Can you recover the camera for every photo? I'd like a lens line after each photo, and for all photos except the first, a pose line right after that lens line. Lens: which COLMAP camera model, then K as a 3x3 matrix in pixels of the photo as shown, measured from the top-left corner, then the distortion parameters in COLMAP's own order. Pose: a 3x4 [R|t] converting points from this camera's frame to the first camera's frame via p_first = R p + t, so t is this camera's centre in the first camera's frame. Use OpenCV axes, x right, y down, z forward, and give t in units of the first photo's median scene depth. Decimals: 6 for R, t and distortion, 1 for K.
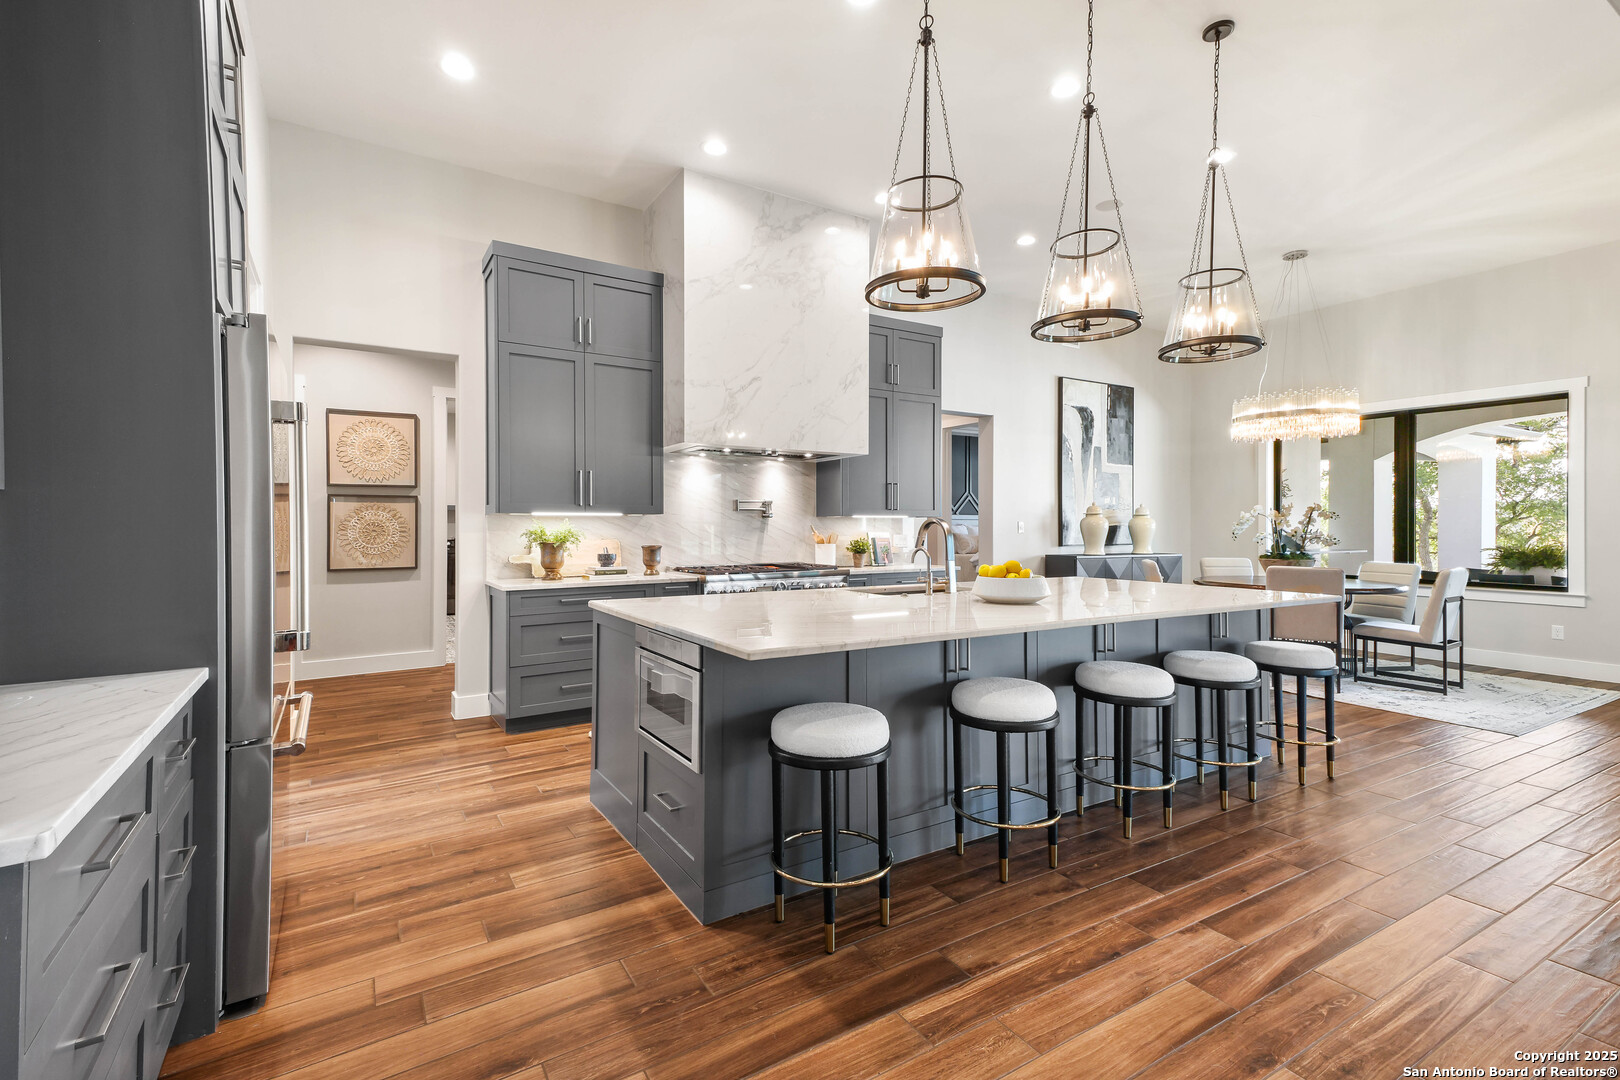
lens RADIAL K [[743.0, 0, 810.0], [0, 743.0, 540.0], [0, 0, 1]] dist [0.012590, 0.000155]
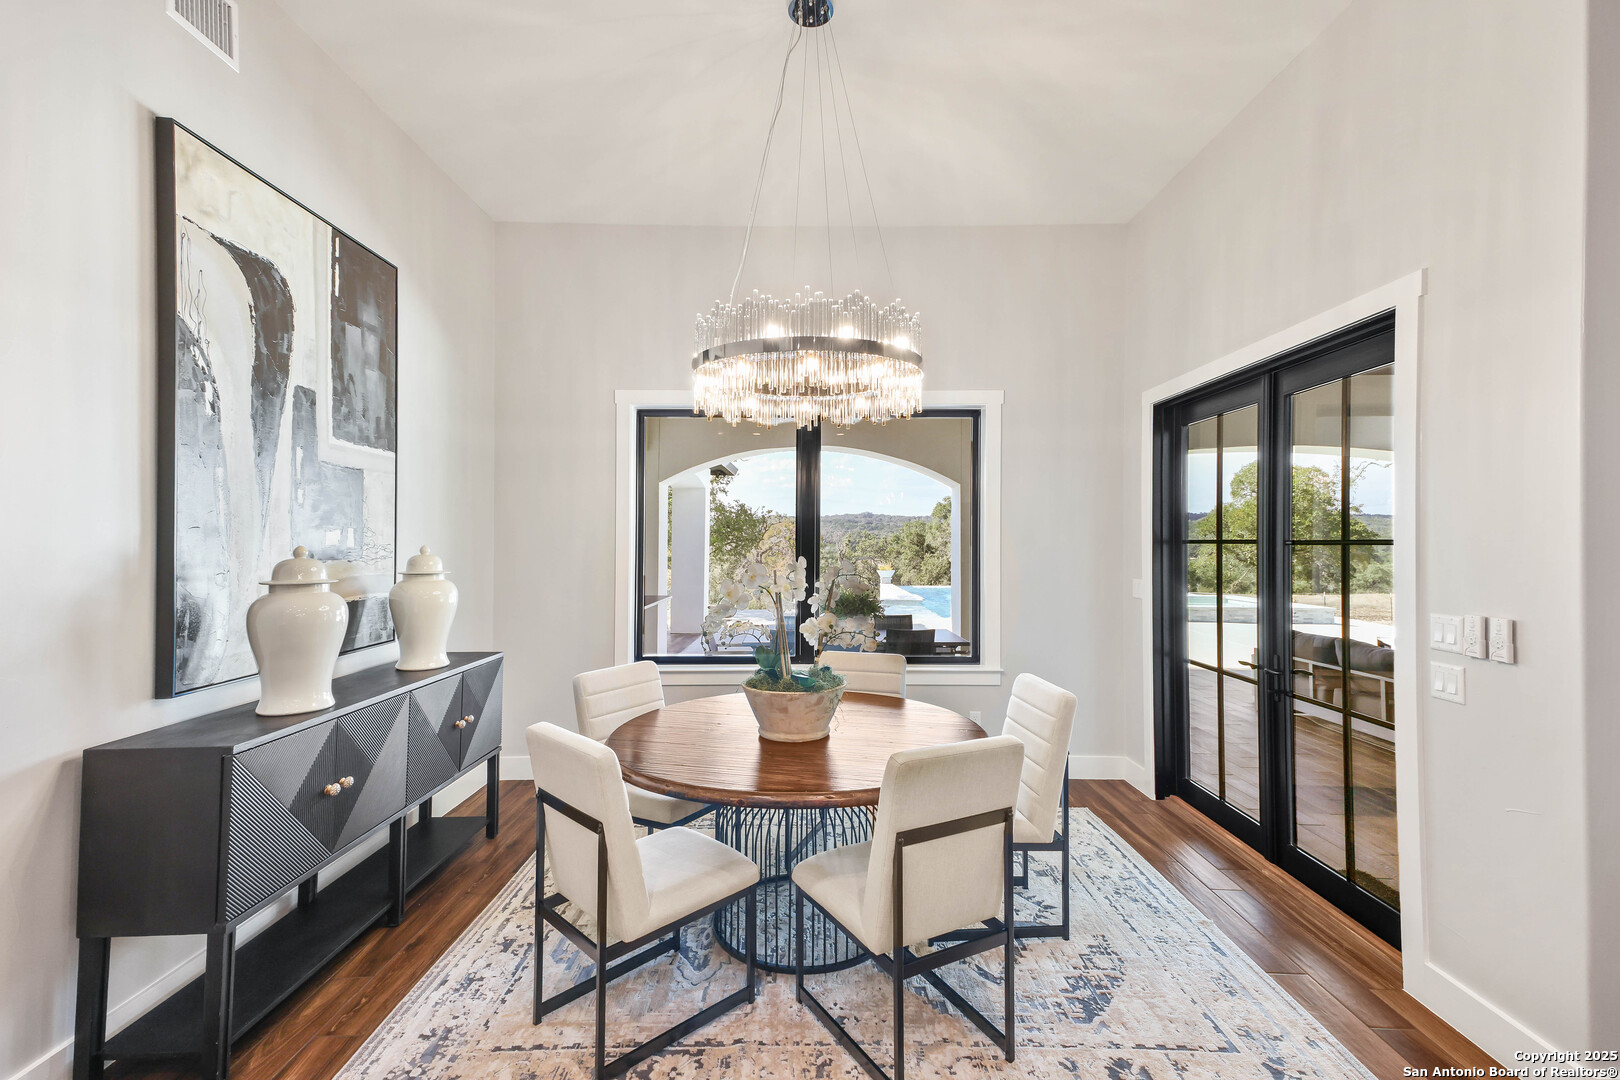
lens RADIAL K [[743.0, 0, 810.0], [0, 743.0, 540.0], [0, 0, 1]] dist [0.012590, 0.000155]
pose [[0.551084, 0.006337, 0.834426, 0.224221], [0.013713, 0.999767, -0.016649, -0.043538], [-0.834337, 0.020617, 0.550869, 0.610493]]
